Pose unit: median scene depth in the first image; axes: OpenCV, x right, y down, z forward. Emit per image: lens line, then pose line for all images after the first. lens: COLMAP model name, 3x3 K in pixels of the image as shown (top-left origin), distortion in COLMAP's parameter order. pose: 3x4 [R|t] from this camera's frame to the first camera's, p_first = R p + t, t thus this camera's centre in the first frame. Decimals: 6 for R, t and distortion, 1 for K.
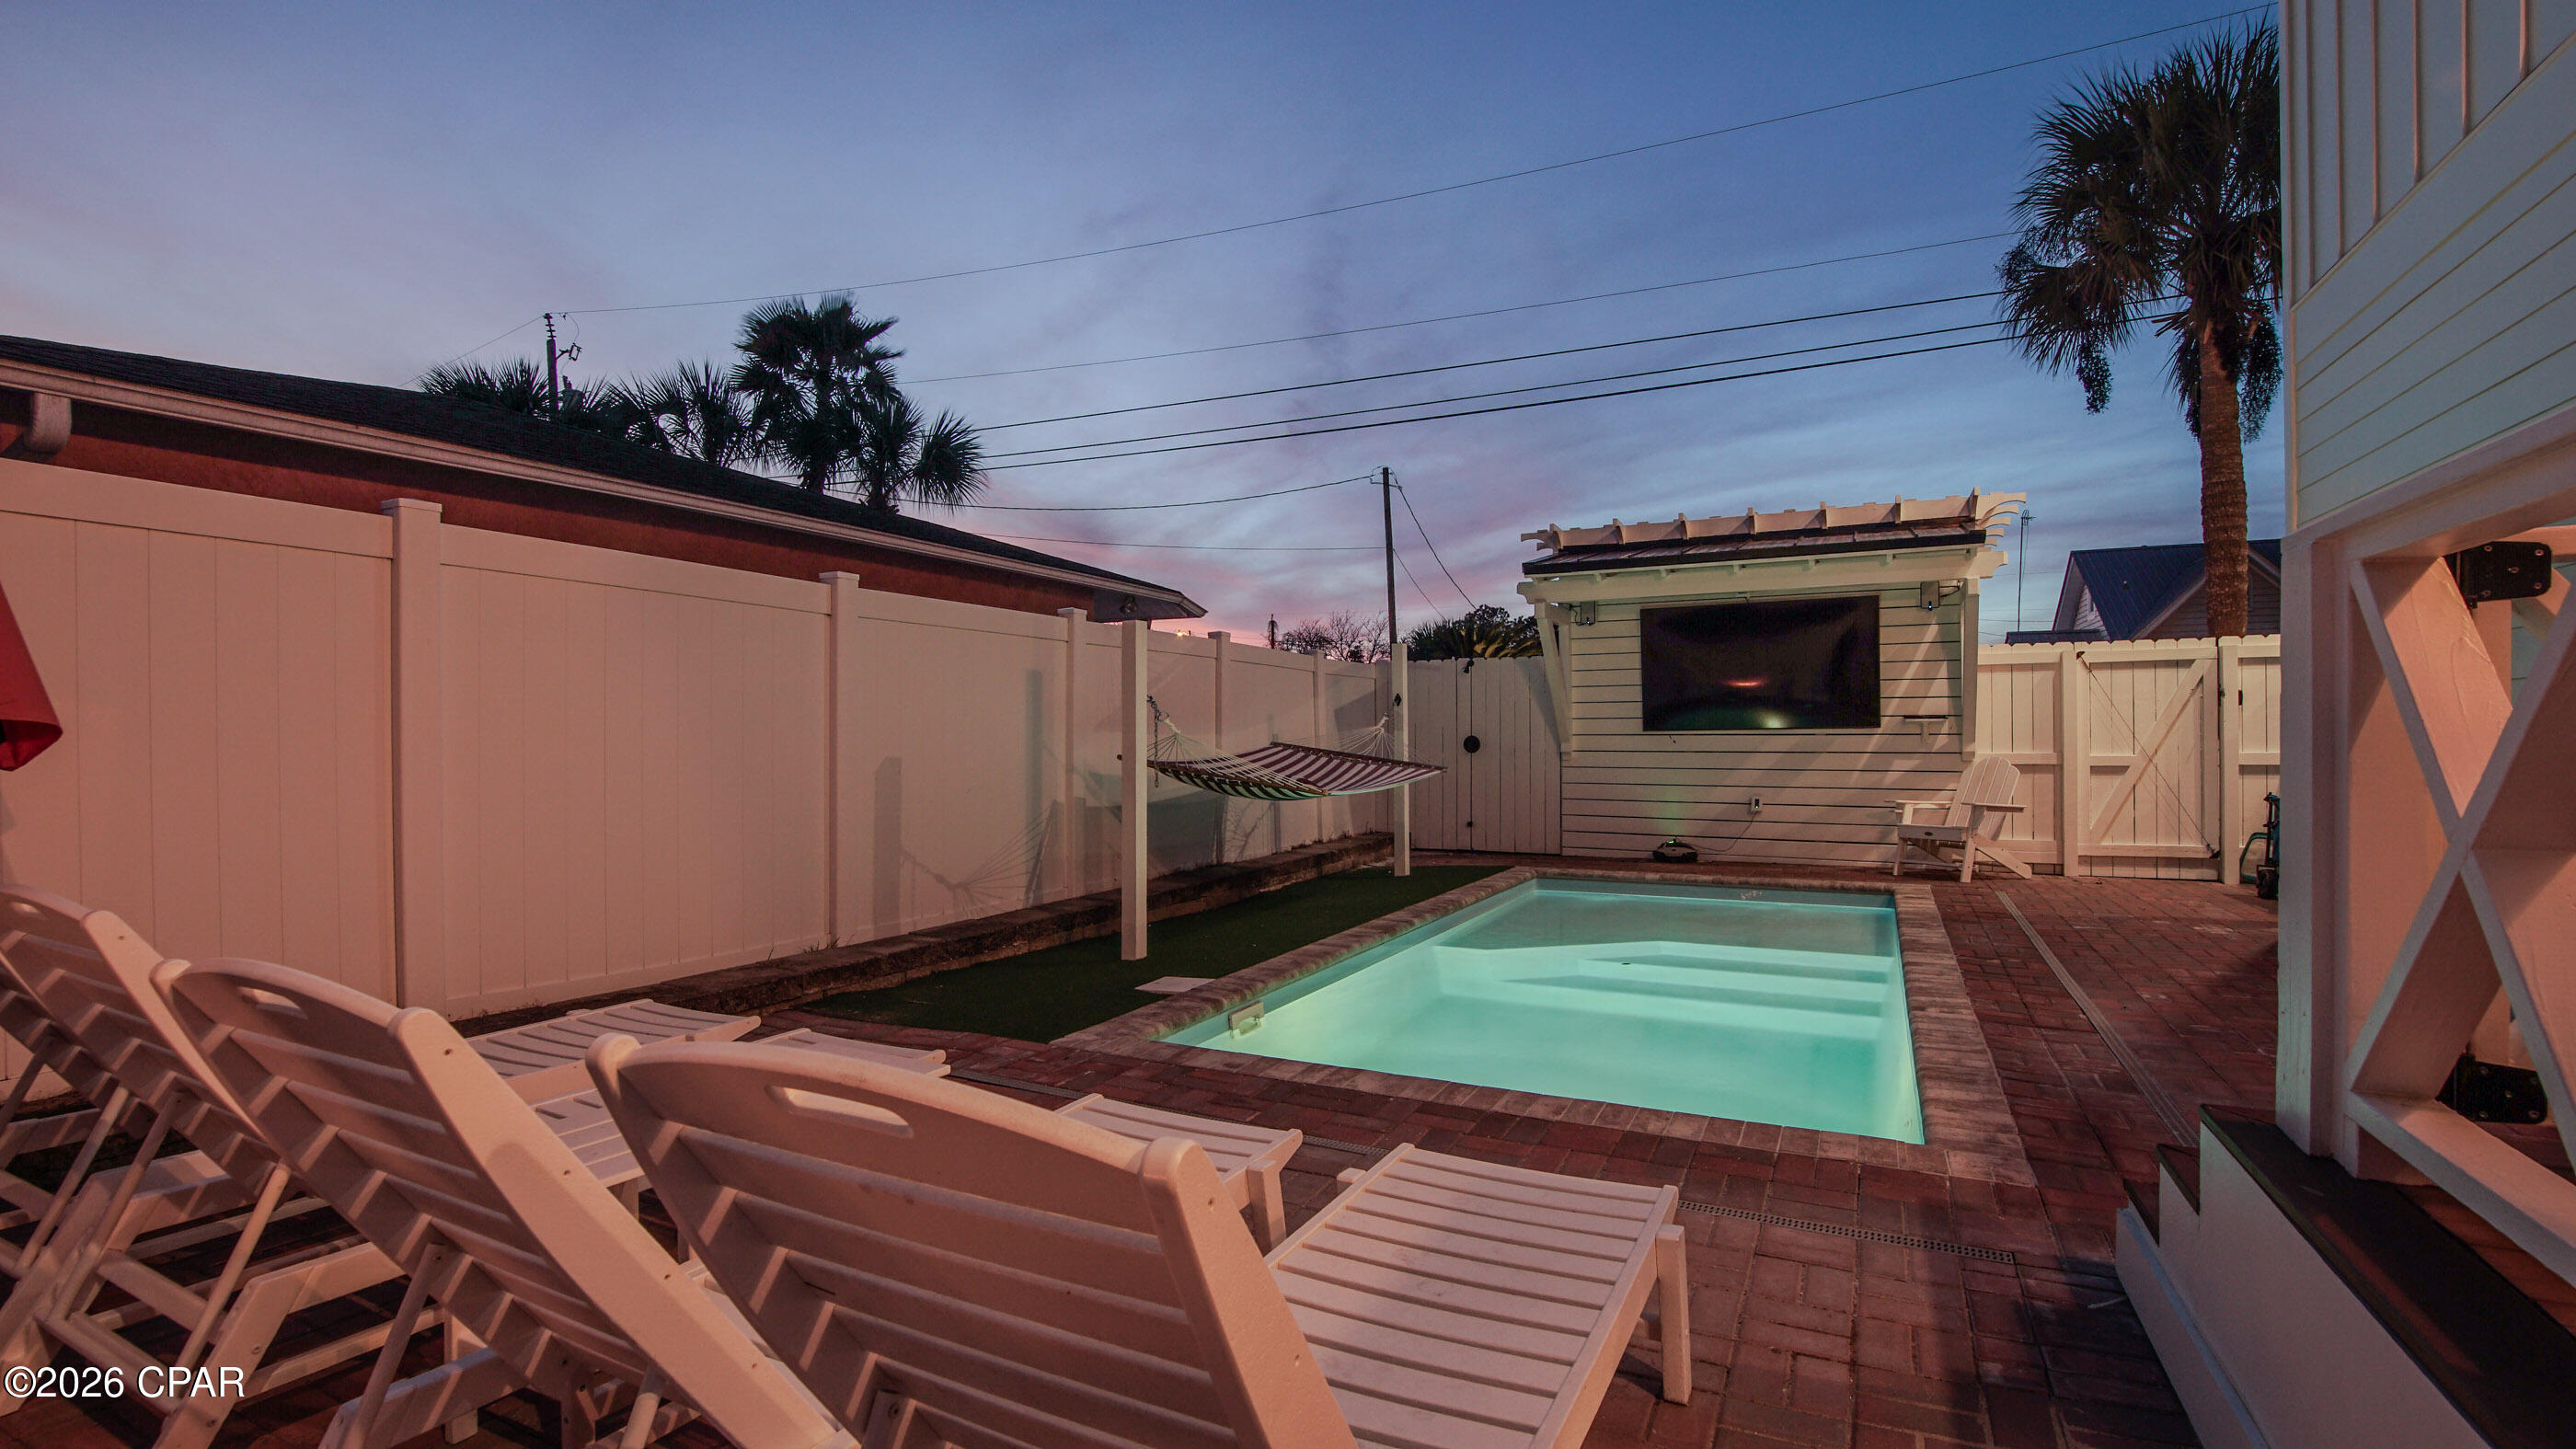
lens RADIAL K [[1137.0, 0, 1313.1], [0, 1137.0, 742.6], [0, 0, 1]] dist [-0.023970, 0.000035]
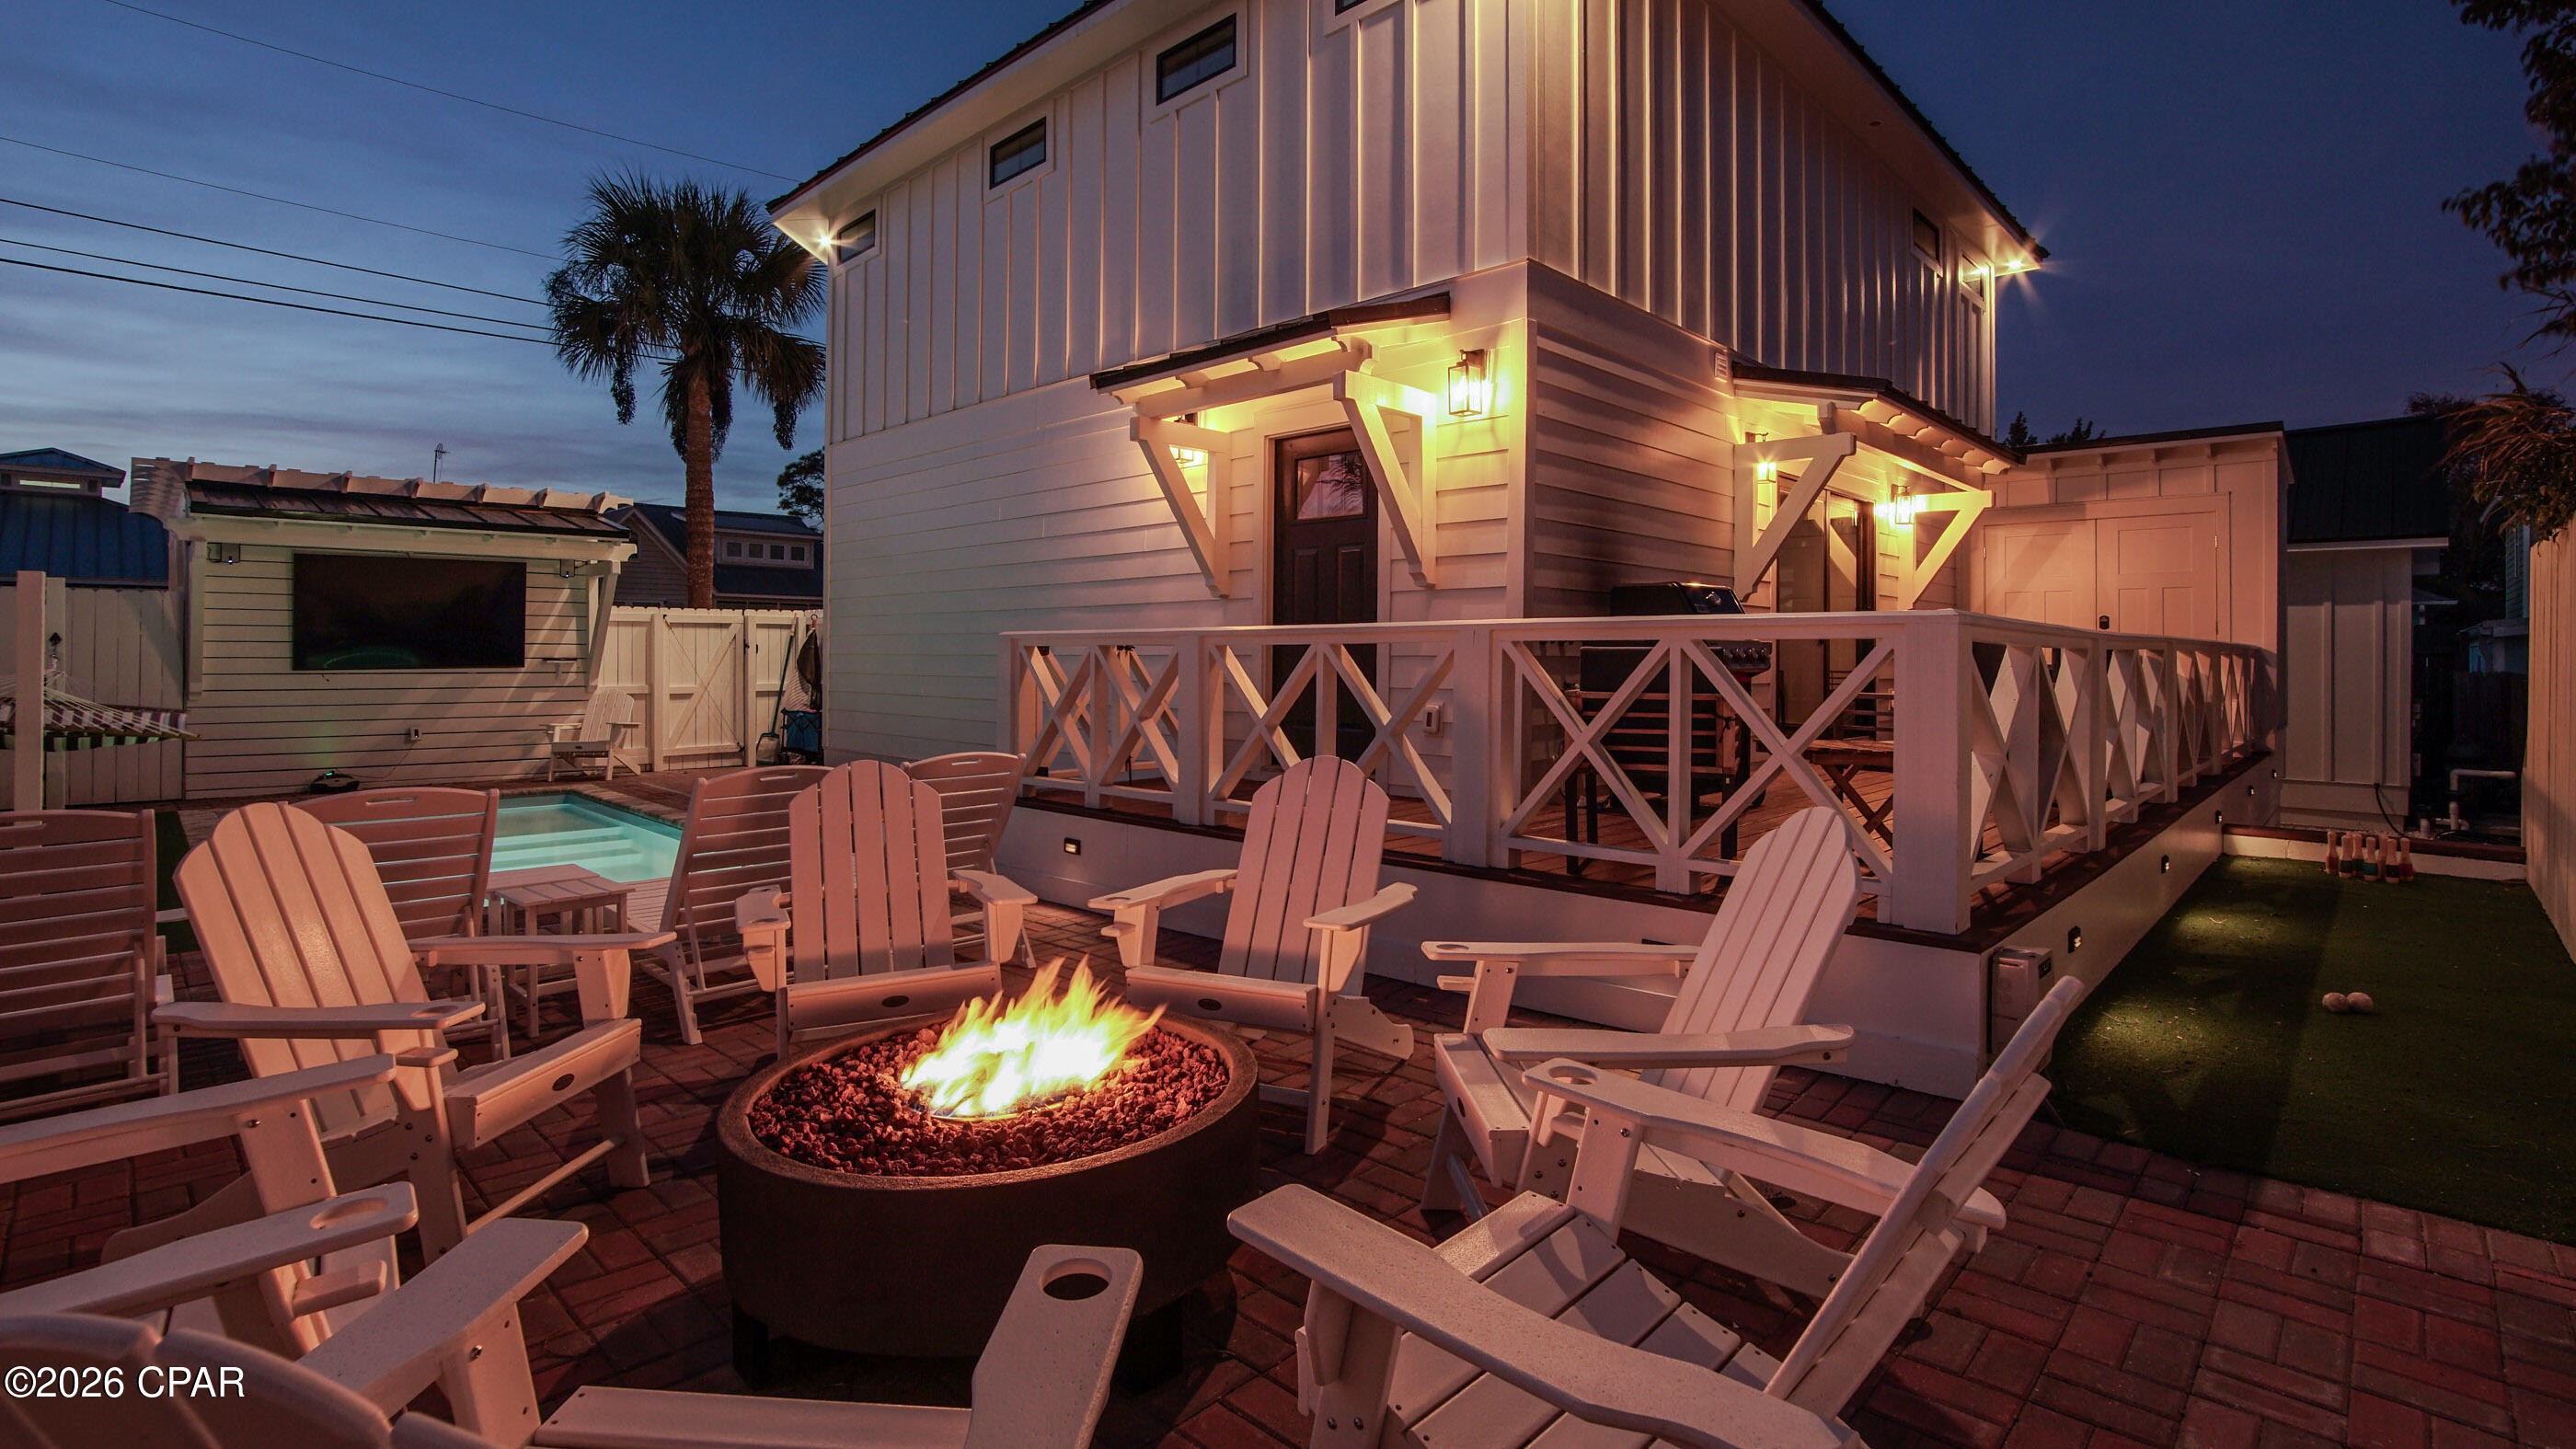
lens RADIAL K [[1184.2, 0, 1271.1], [0, 1184.2, 656.8], [0, 0, 1]] dist [-0.032841, 0.005662]
pose [[0.327929, 0.005047, 0.944689, -0.470563], [0.004378, 0.999967, -0.006862, -0.012726], [-0.944692, 0.006386, 0.327896, -0.219524]]
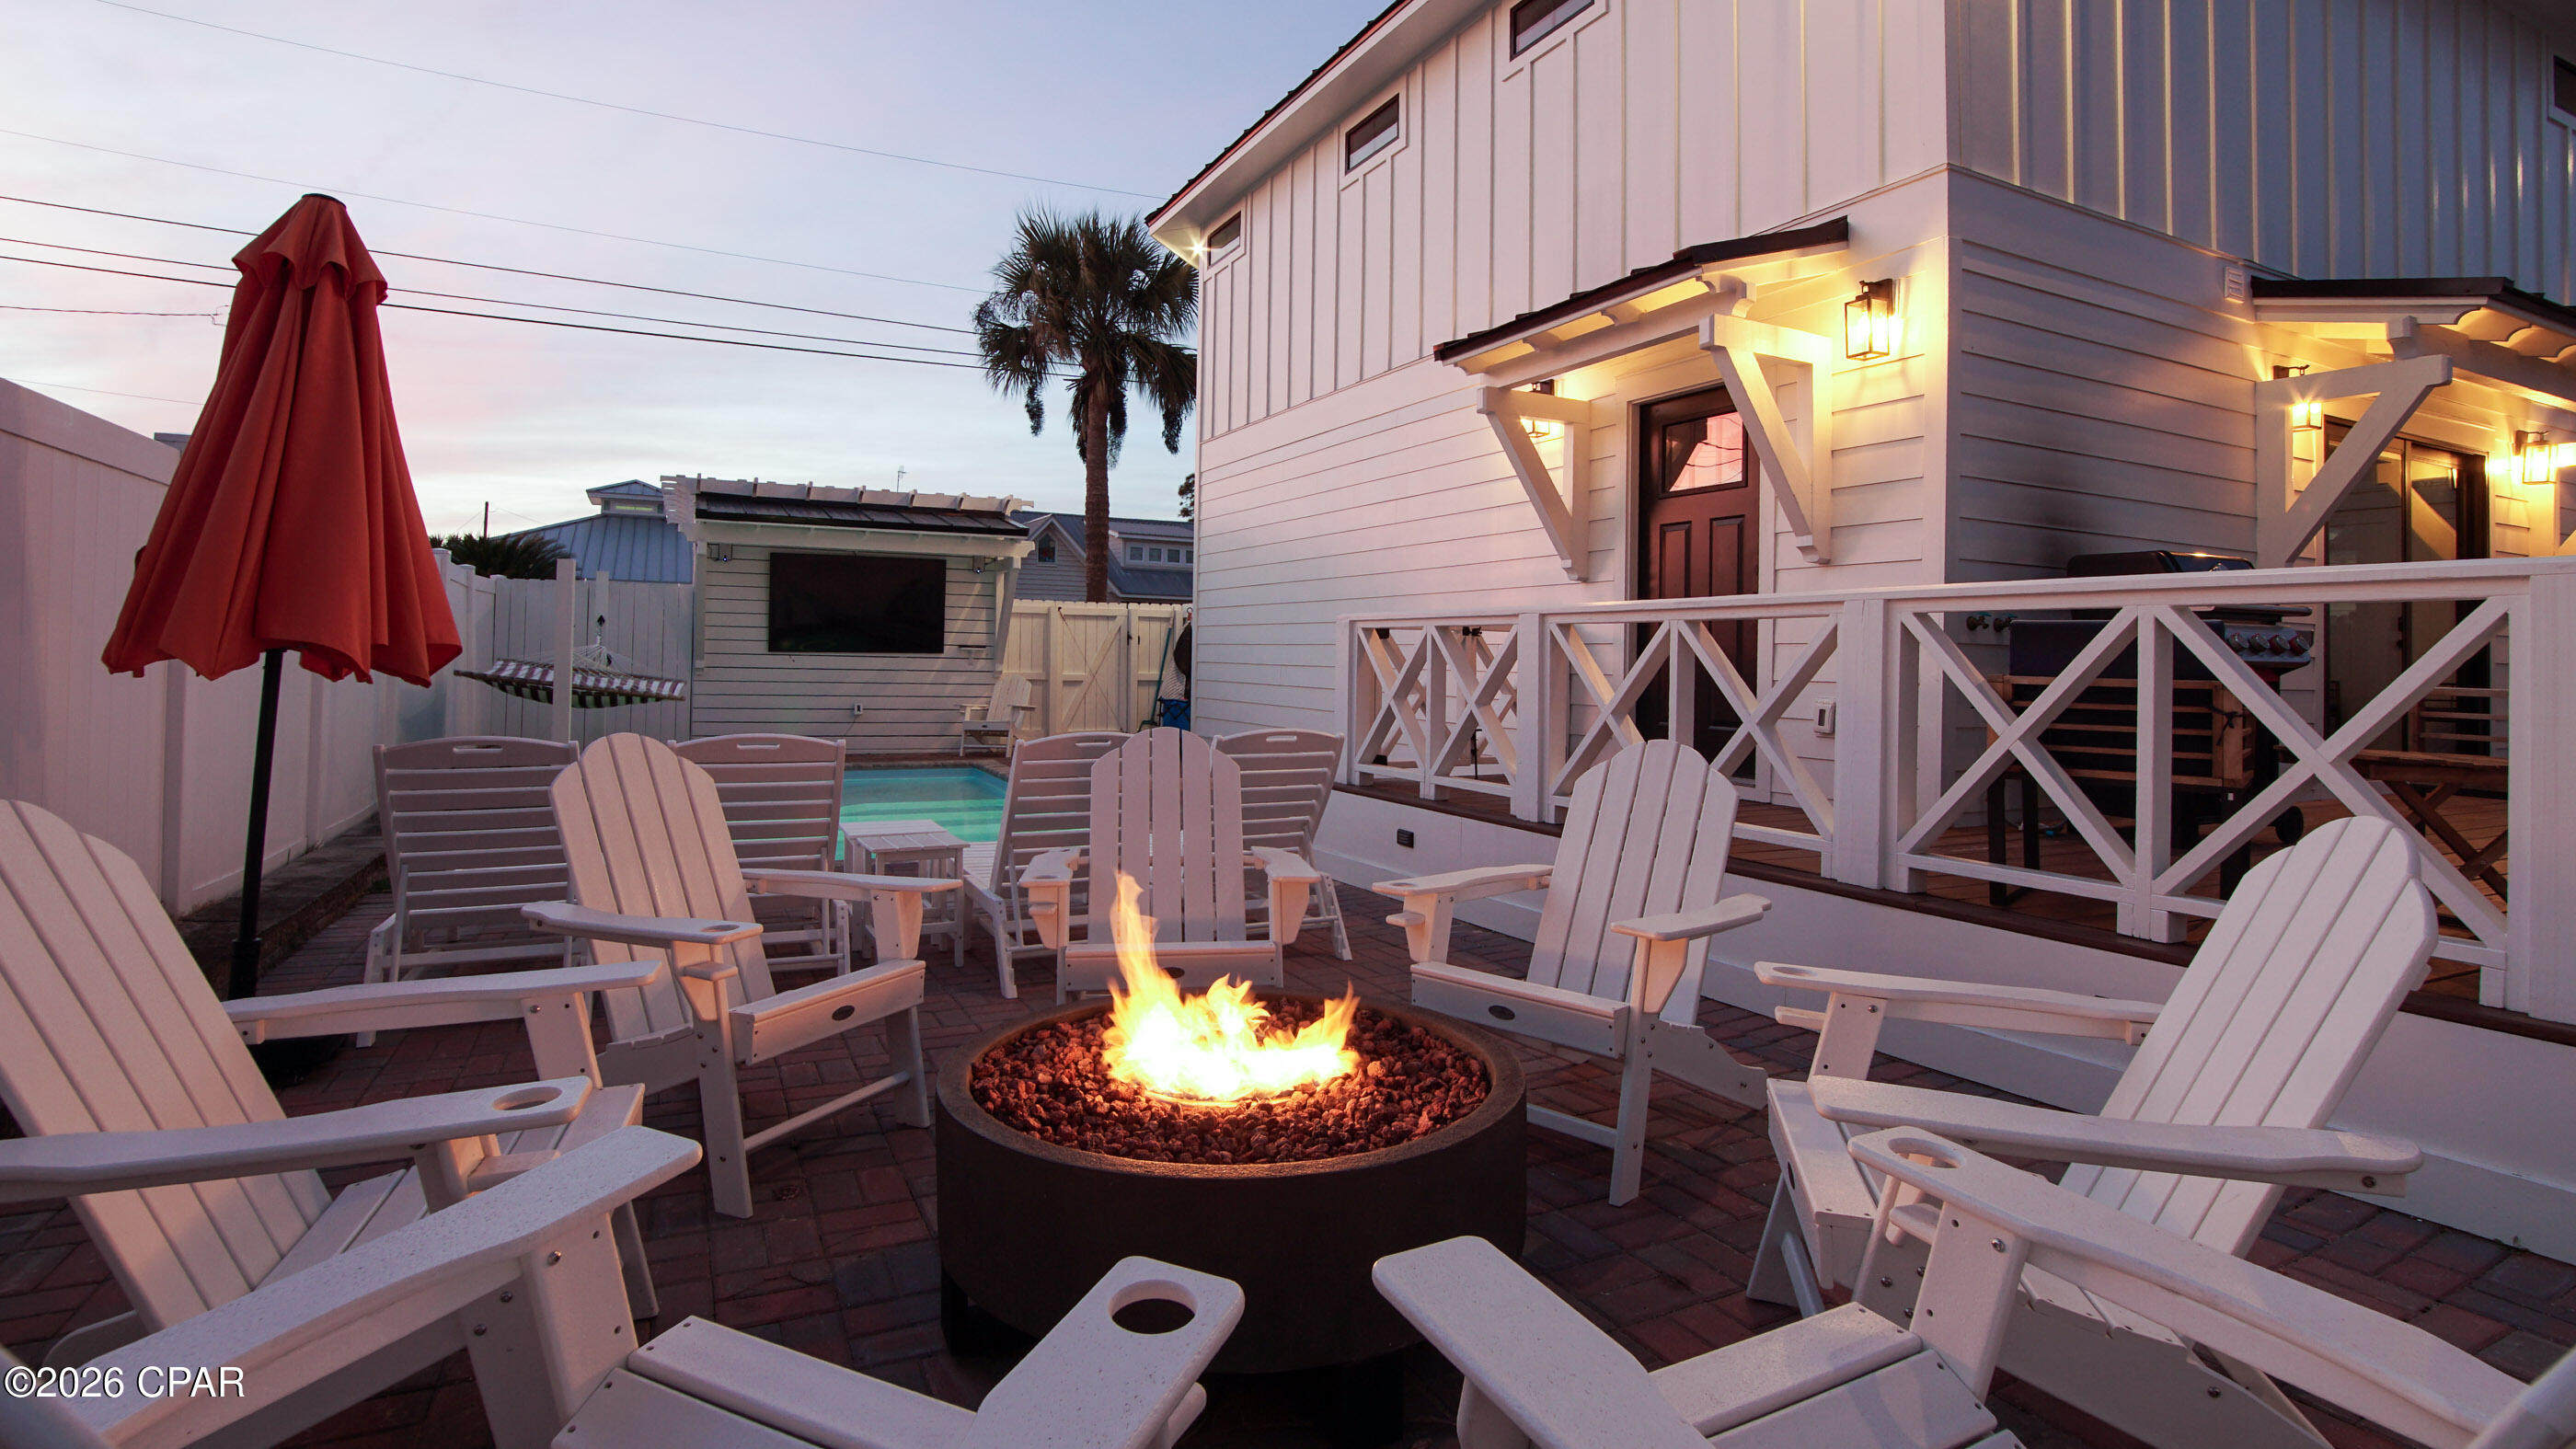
lens RADIAL K [[1192.9, 0, 1231.4], [0, 1192.9, 631.4], [0, 0, 1]] dist [-0.025588, 0.001862]
pose [[0.634163, 0.032458, 0.772518, -0.433356], [-0.014902, 0.999446, -0.029759, -0.001478], [-0.773056, 0.007360, 0.634296, -0.228010]]
